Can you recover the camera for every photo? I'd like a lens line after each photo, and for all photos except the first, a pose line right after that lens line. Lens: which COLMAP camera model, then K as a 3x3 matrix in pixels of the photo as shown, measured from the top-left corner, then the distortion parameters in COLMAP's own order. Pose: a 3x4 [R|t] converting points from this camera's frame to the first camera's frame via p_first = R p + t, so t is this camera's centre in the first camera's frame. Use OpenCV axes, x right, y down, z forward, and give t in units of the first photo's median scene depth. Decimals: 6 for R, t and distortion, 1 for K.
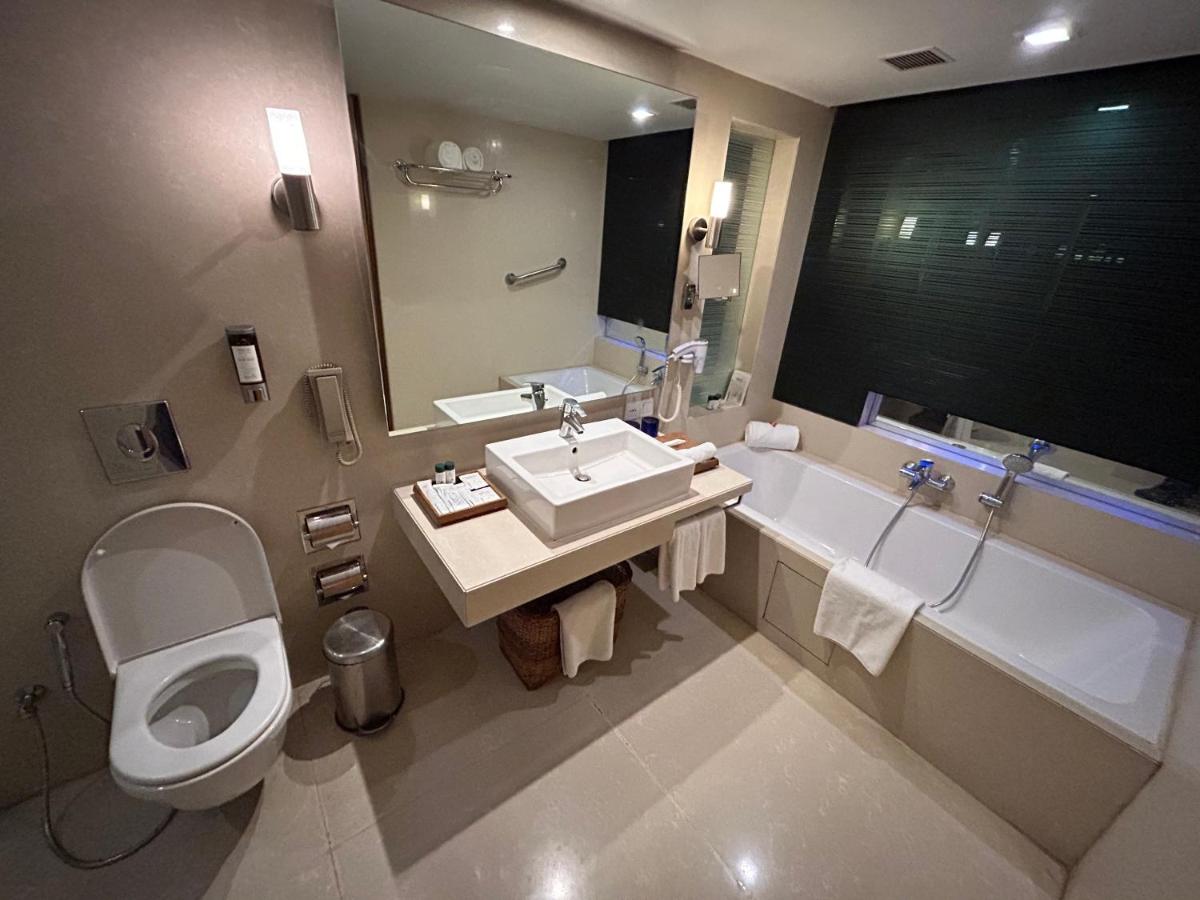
lens RADIAL K [[491.3, 0, 602.2], [0, 491.3, 452.0], [0, 0, 1]] dist [-0.005936, 0.000080]
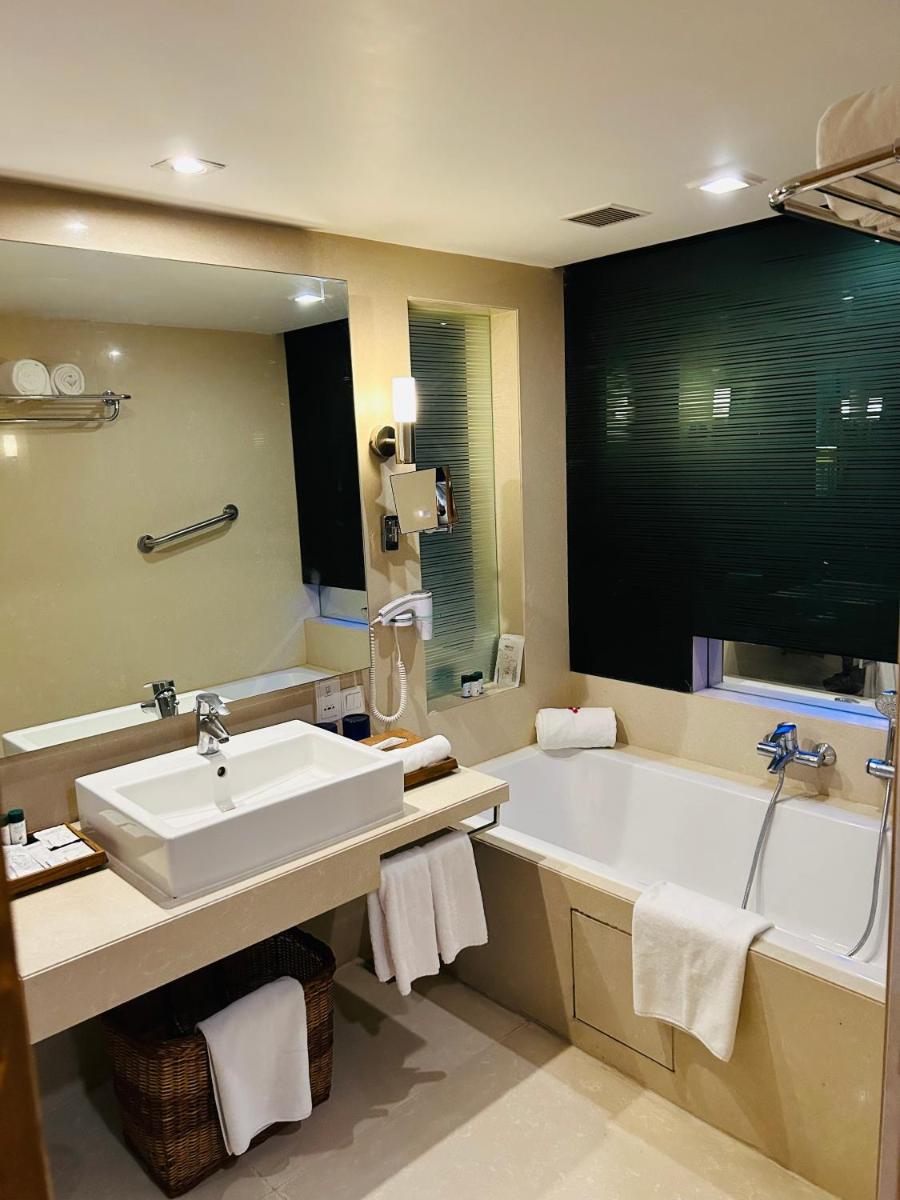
lens RADIAL K [[904.6, 0, 455.0], [0, 904.6, 604.0], [0, 0, 1]] dist [0.037324, -0.028234]
pose [[0.988268, -0.123851, 0.089368, 0.155216], [0.142560, 0.957992, -0.248854, 0.116261], [-0.054793, 0.258674, 0.964409, -0.215258]]
